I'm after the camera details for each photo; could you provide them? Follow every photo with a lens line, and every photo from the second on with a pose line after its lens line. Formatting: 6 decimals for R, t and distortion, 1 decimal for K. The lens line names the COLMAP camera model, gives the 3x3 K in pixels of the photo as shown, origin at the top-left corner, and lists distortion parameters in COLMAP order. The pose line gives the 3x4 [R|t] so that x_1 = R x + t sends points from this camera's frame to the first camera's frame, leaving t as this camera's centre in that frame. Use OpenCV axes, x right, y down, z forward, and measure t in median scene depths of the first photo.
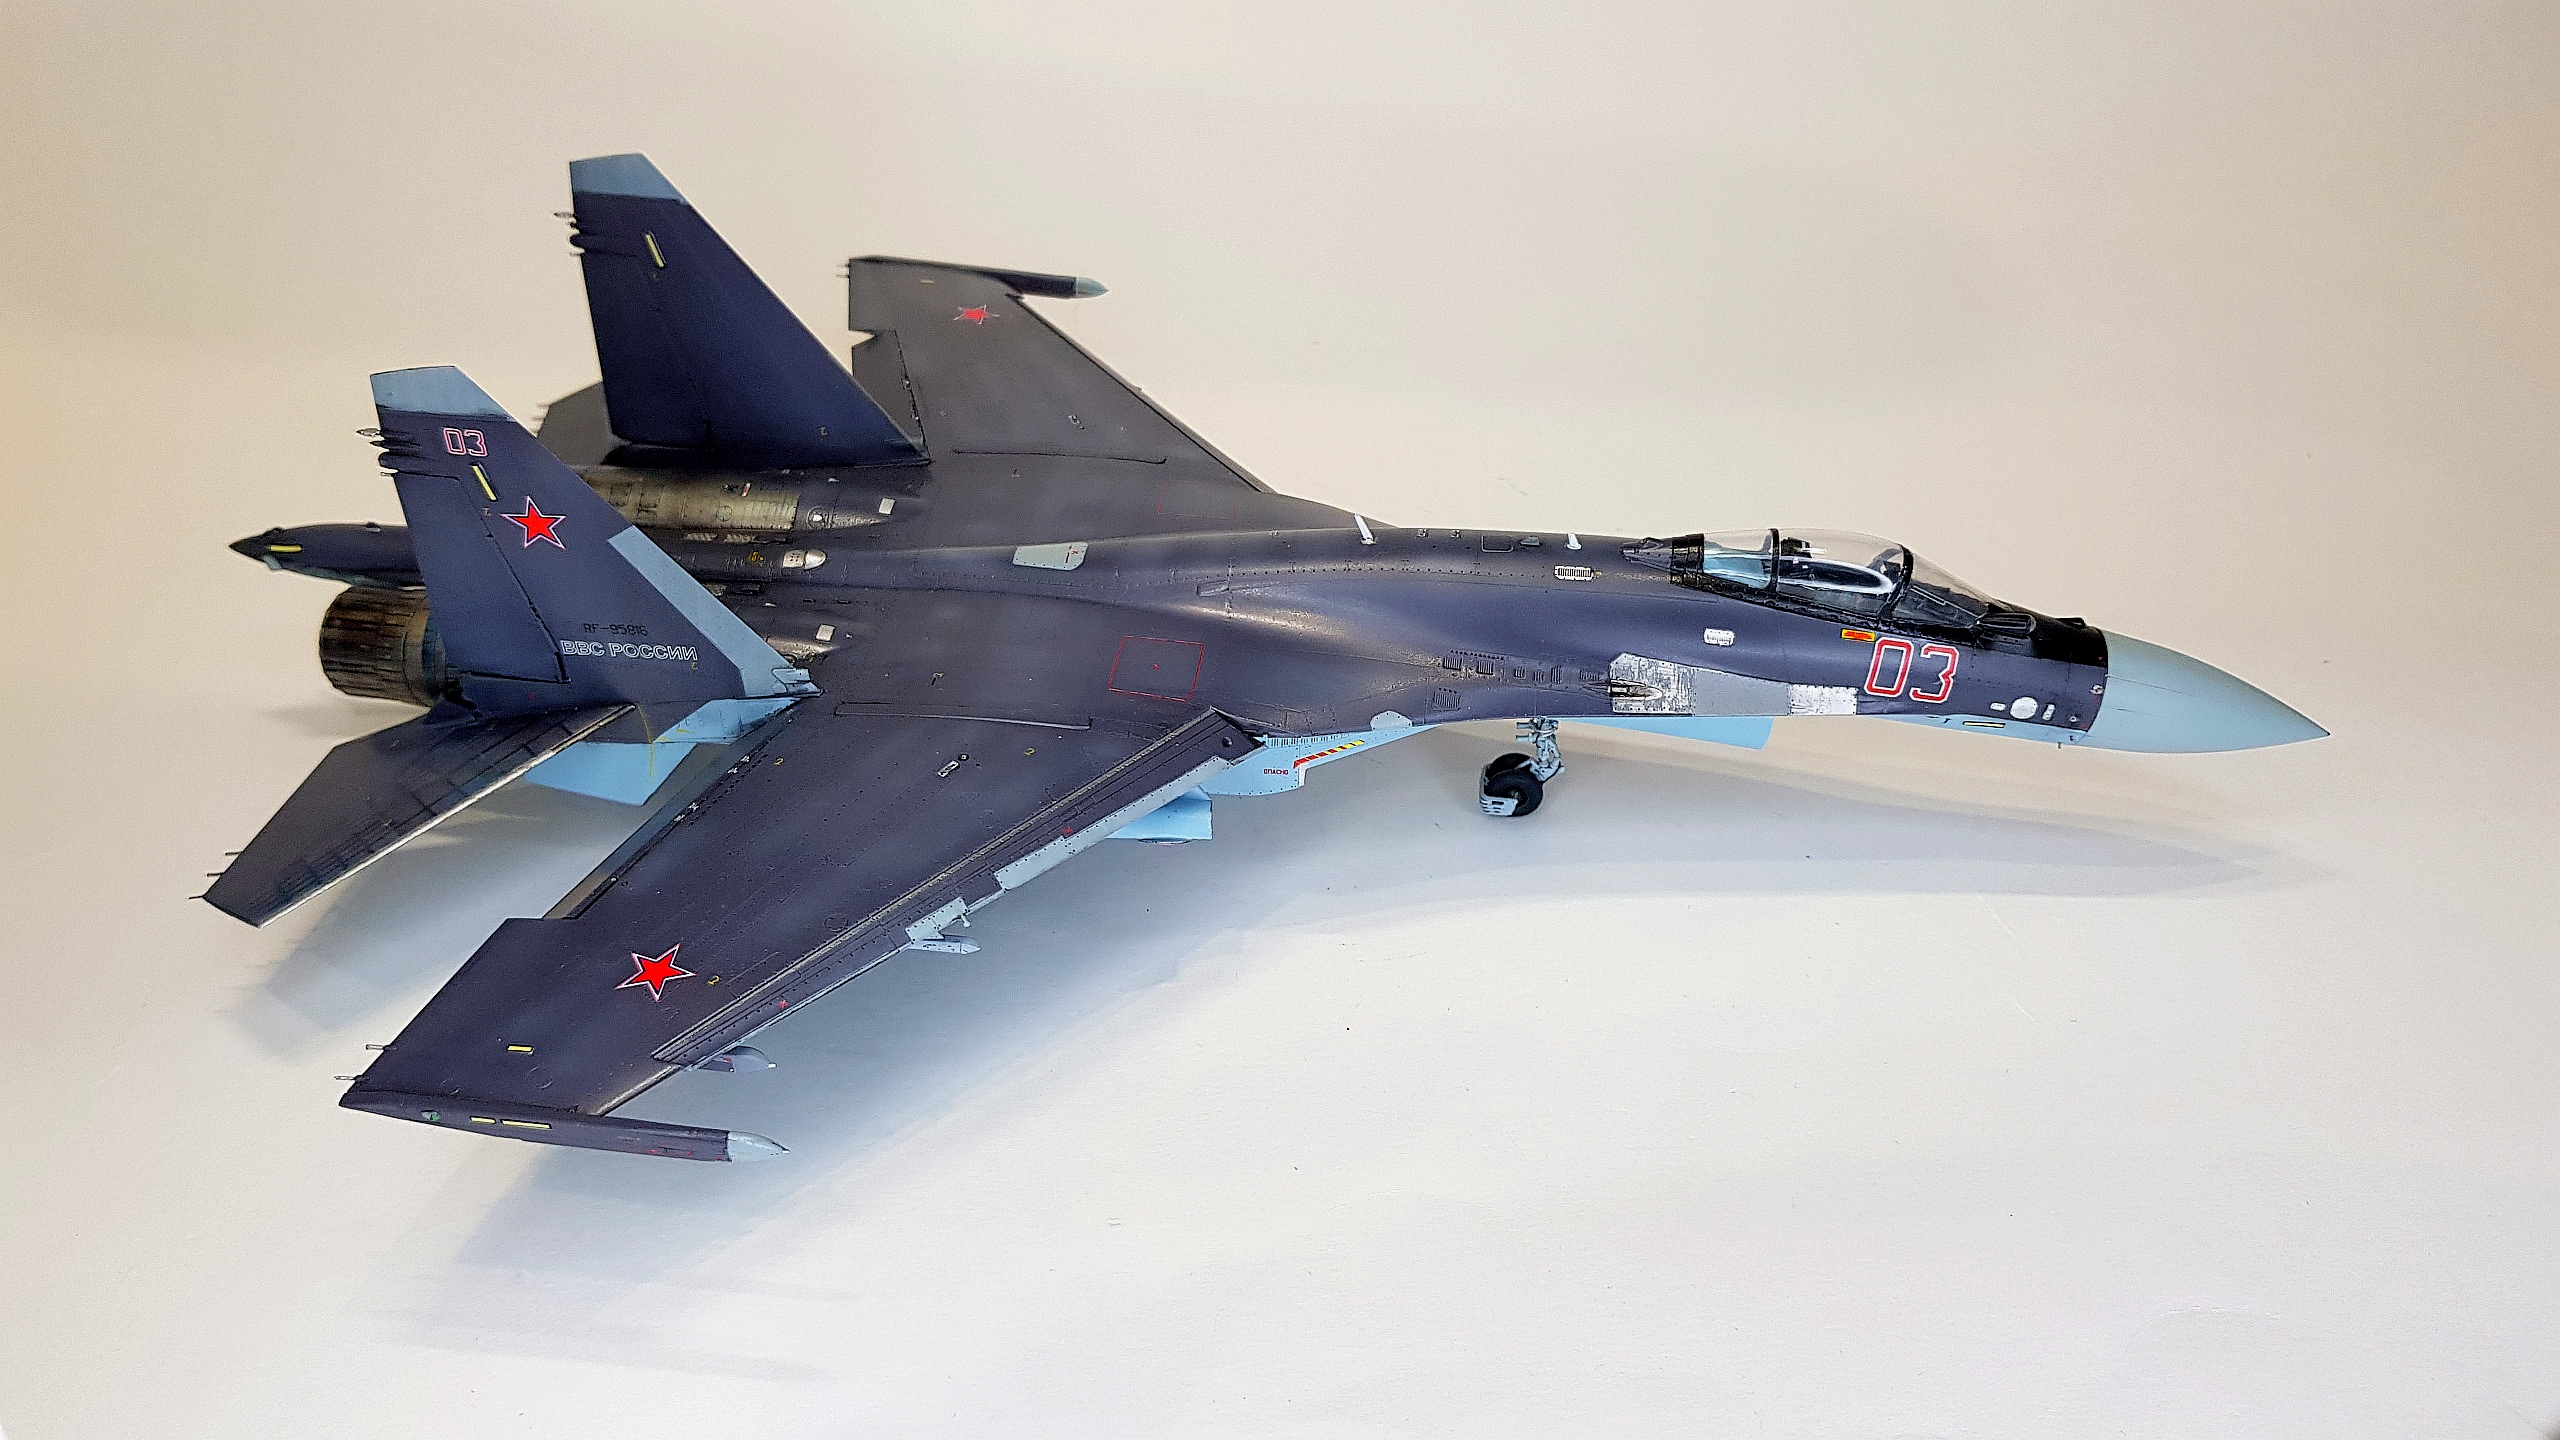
lens RADIAL K [[2105.7, 0, 1281.6], [0, 2105.7, 719.8], [0, 0, 1]] dist [0.036511, -0.155257]
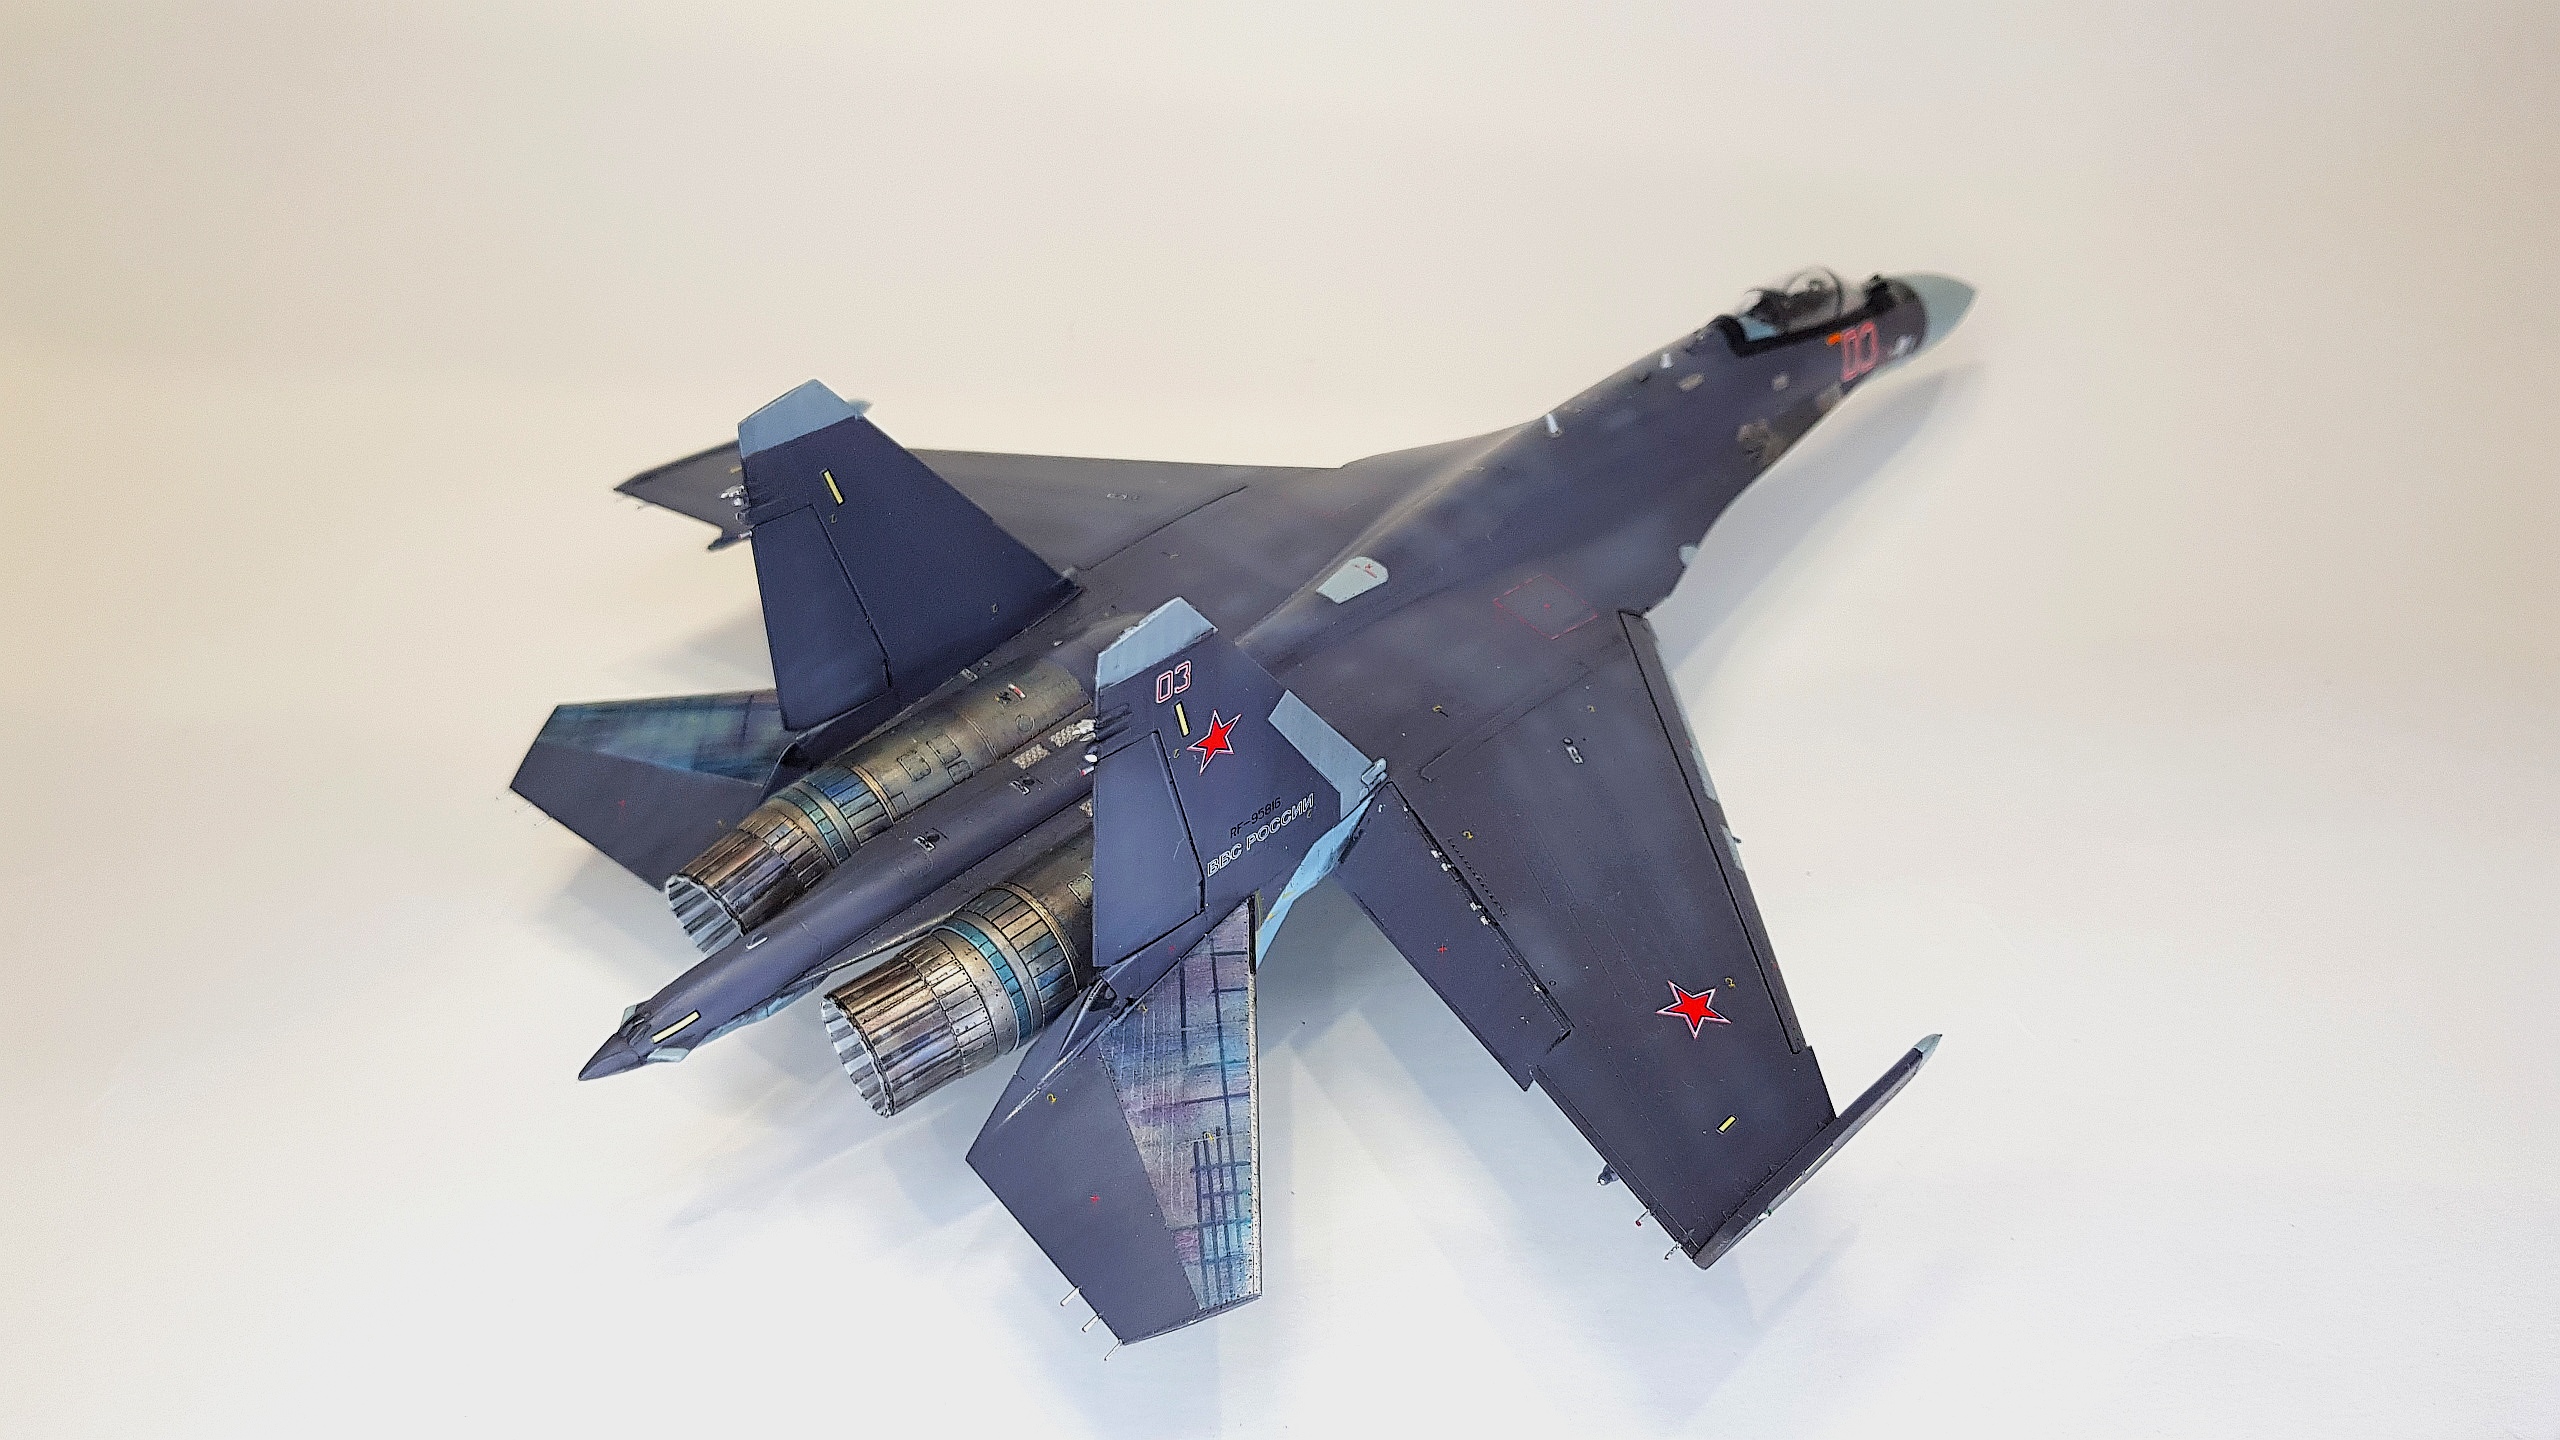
lens RADIAL K [[2105.7, 0, 1281.0], [0, 2105.7, 724.6], [0, 0, 1]] dist [0.036511, -0.155257]
pose [[0.627659, -0.478283, 0.614239, -0.813331], [0.467725, 0.862415, 0.193583, -0.237844], [-0.622316, 0.165791, 0.765007, 0.274238]]
